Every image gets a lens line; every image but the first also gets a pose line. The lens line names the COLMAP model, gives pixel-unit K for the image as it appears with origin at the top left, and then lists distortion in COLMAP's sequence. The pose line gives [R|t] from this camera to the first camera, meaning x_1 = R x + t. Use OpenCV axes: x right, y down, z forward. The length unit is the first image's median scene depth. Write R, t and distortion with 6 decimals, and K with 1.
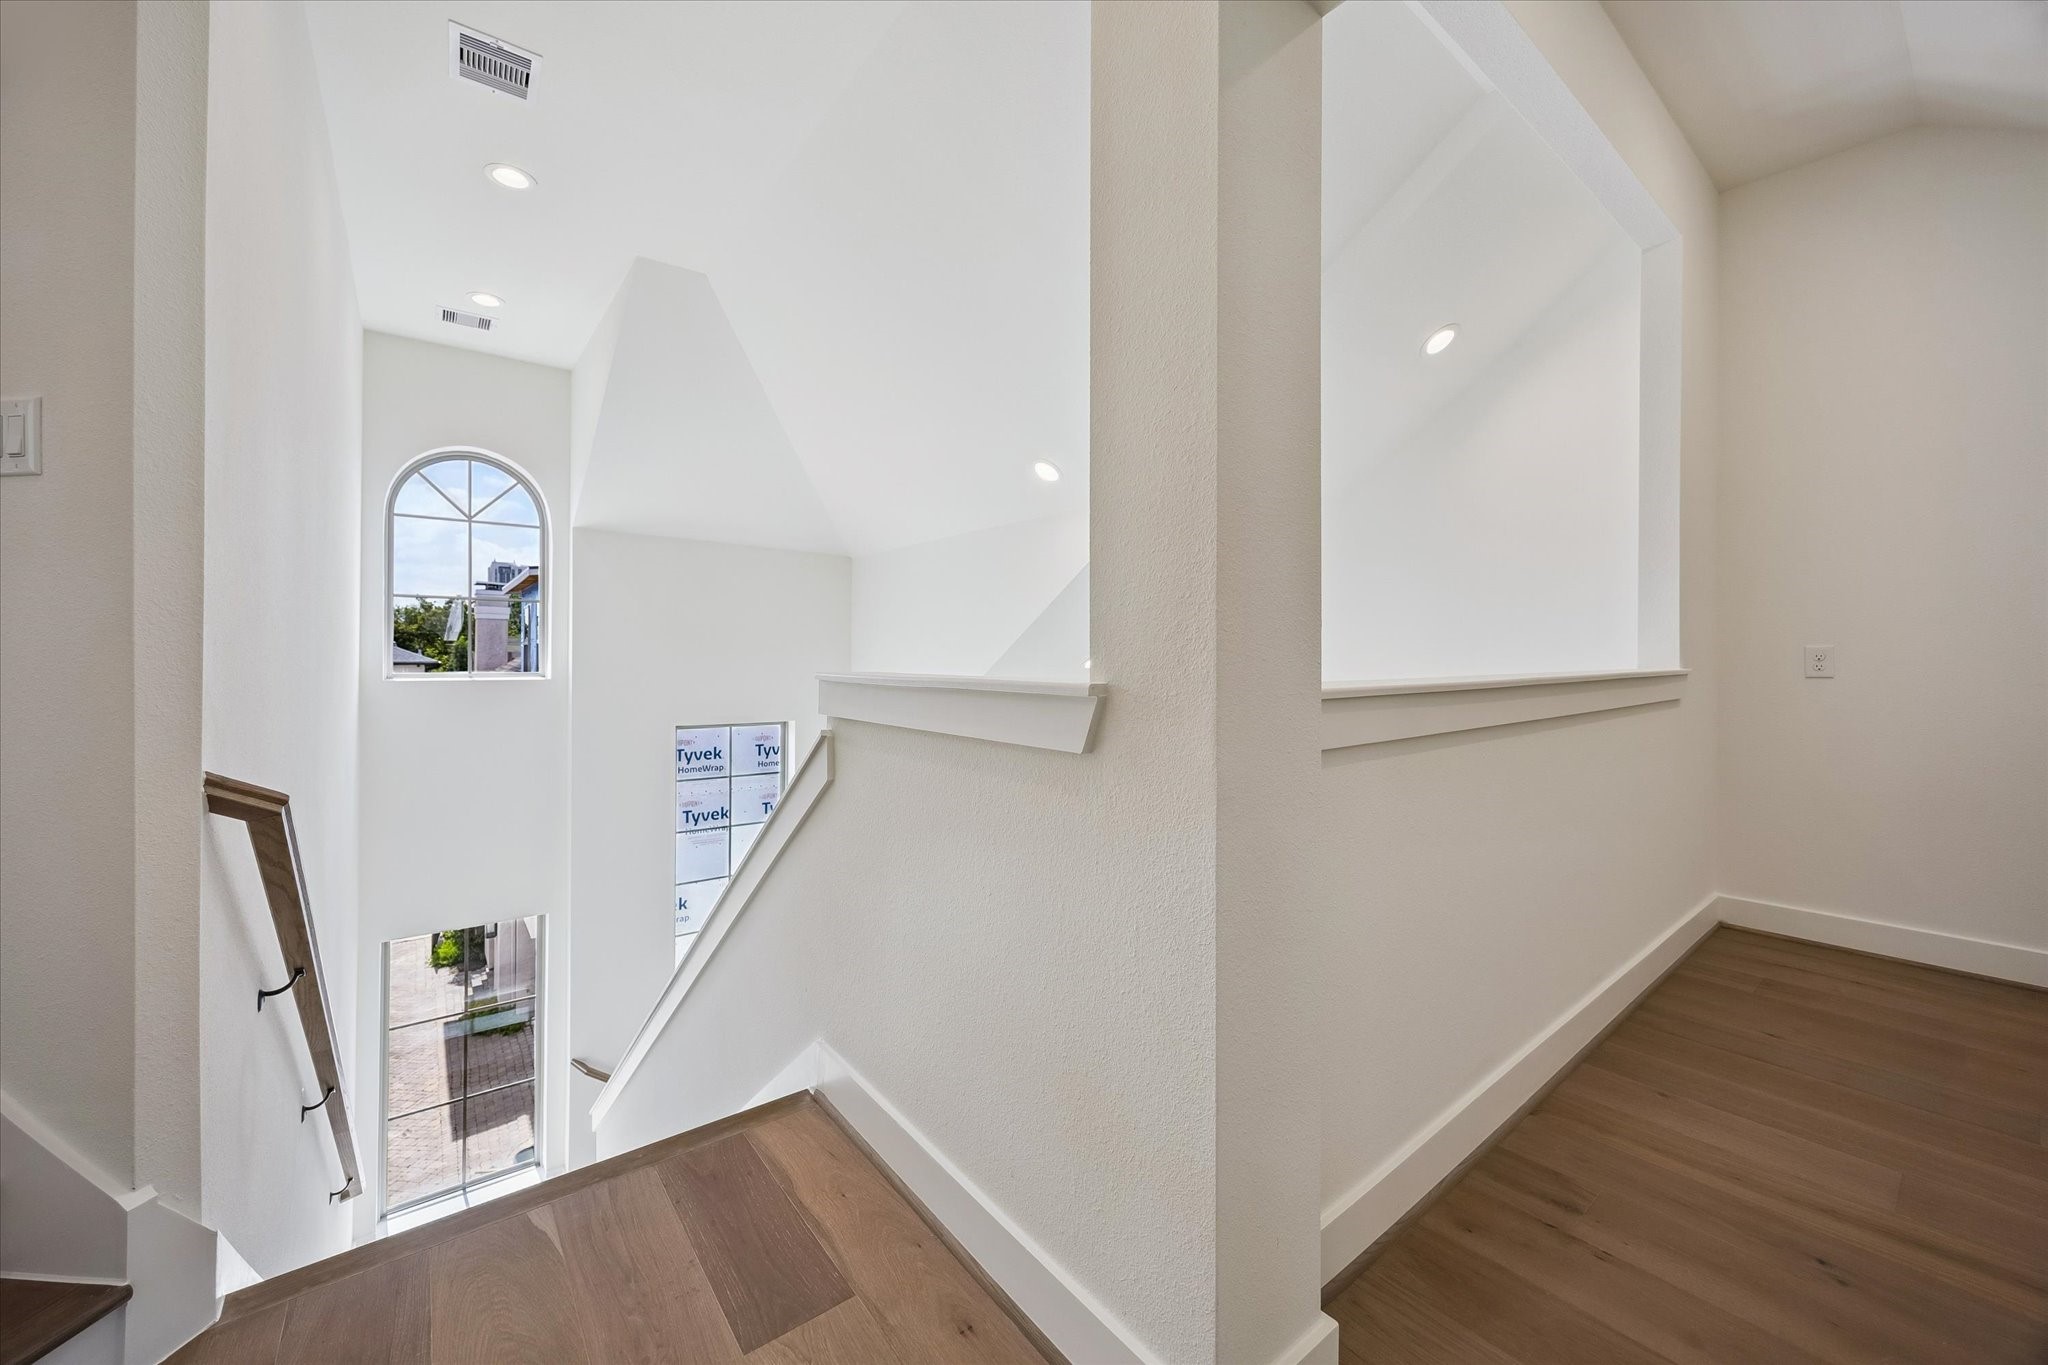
lens RADIAL K [[777.5, 0, 1028.5], [0, 777.5, 653.0], [0, 0, 1]] dist [-0.000421, 0.000104]
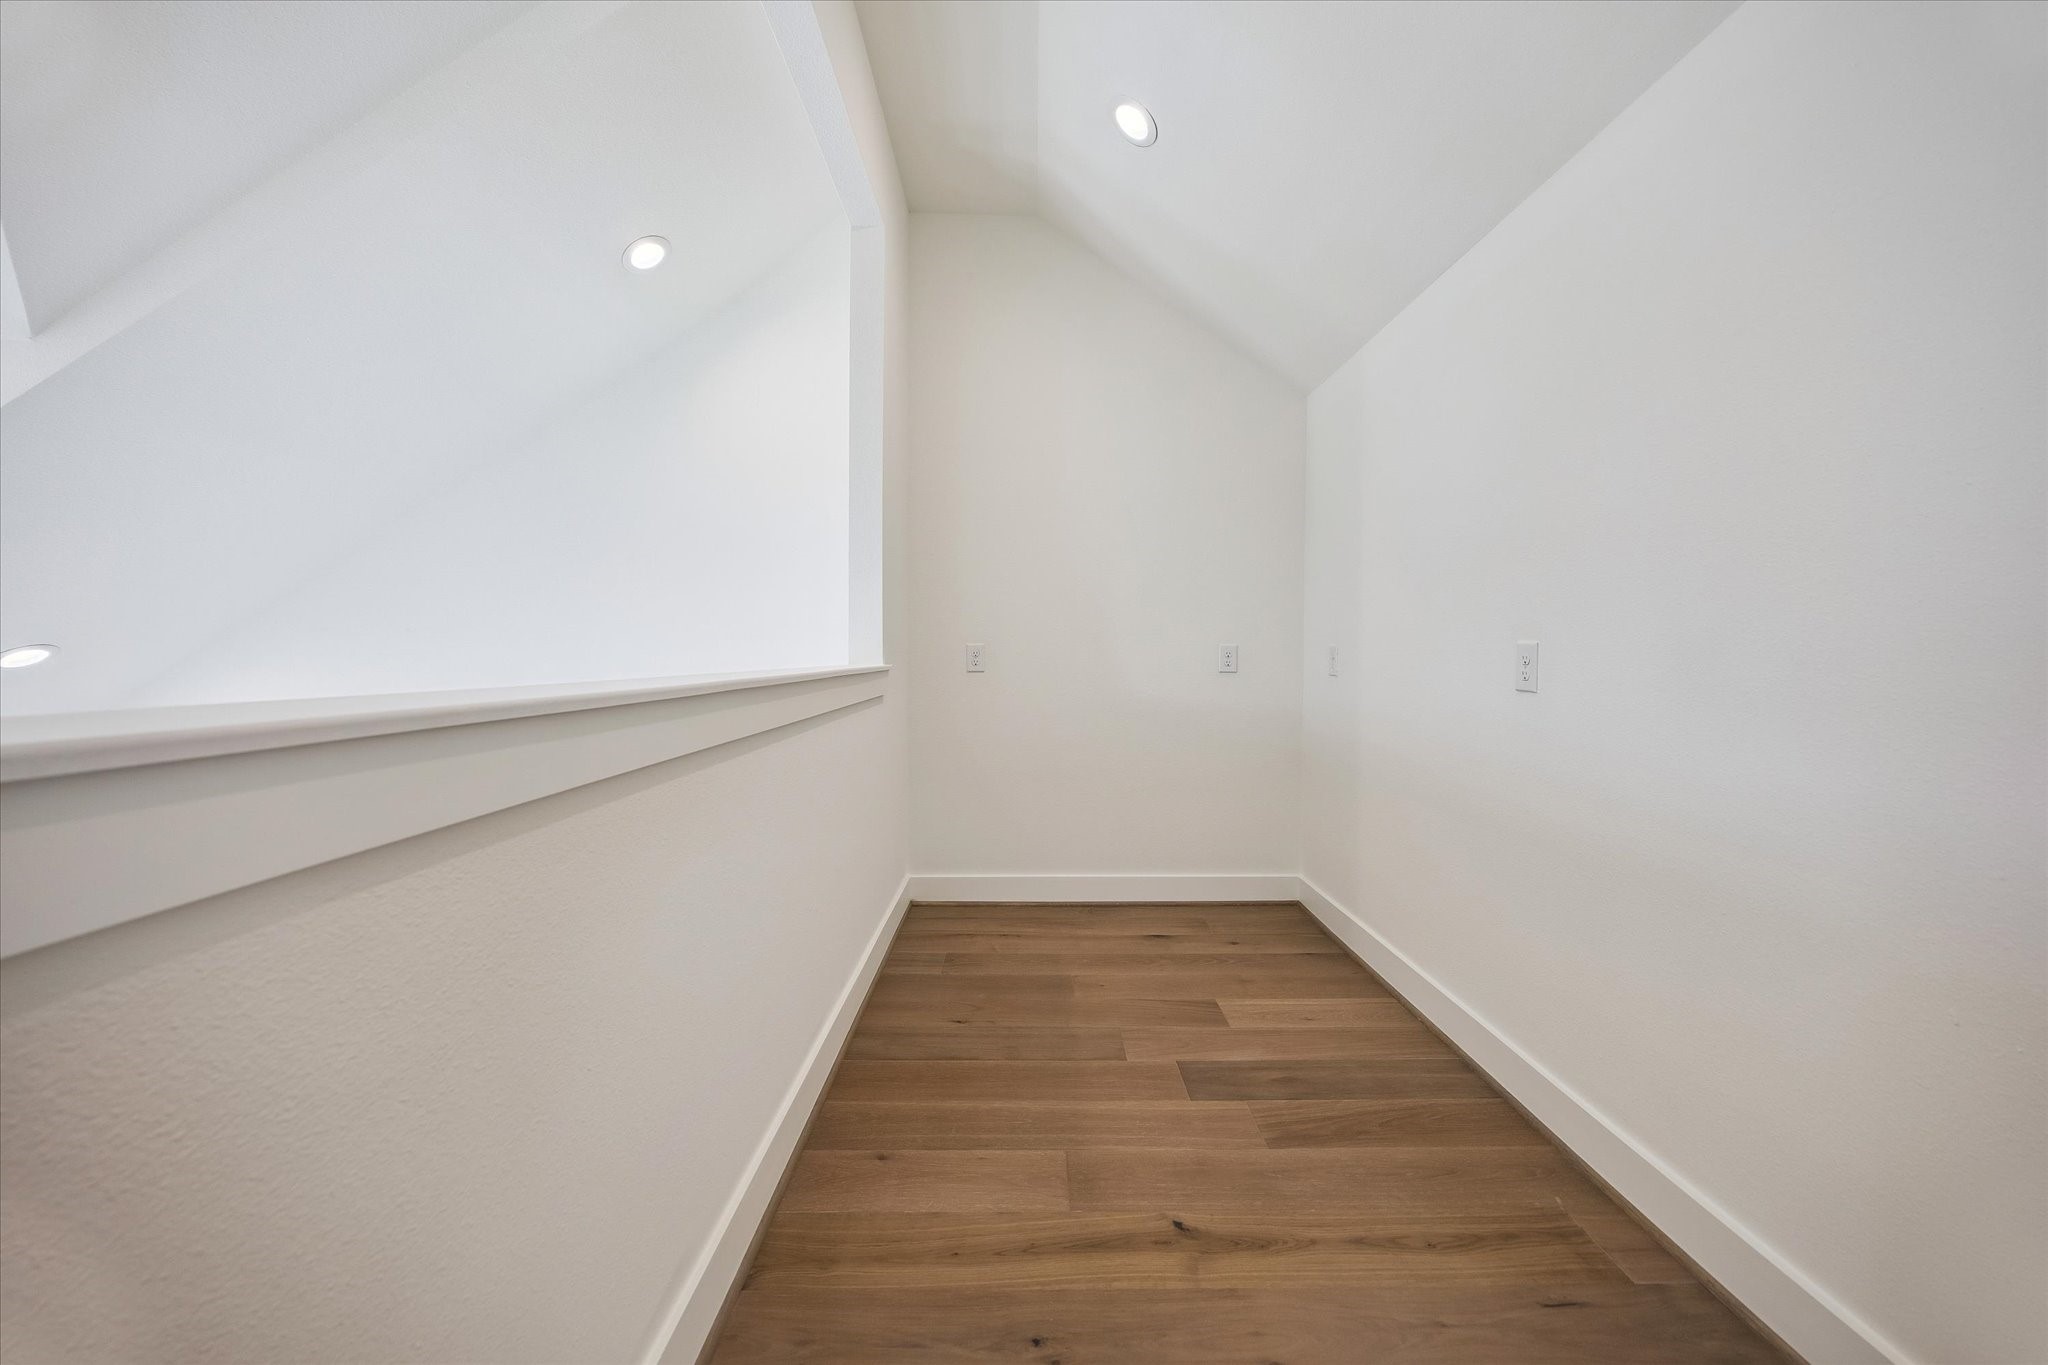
lens RADIAL K [[807.9, 0, 1024.0], [0, 807.9, 682.5], [0, 0, 1]] dist [-0.026203, -0.000002]
pose [[0.632463, -0.026487, 0.774138, 0.155562], [-0.001290, 0.999378, 0.035247, 0.006007], [-0.774590, -0.023291, 0.632035, 0.211291]]
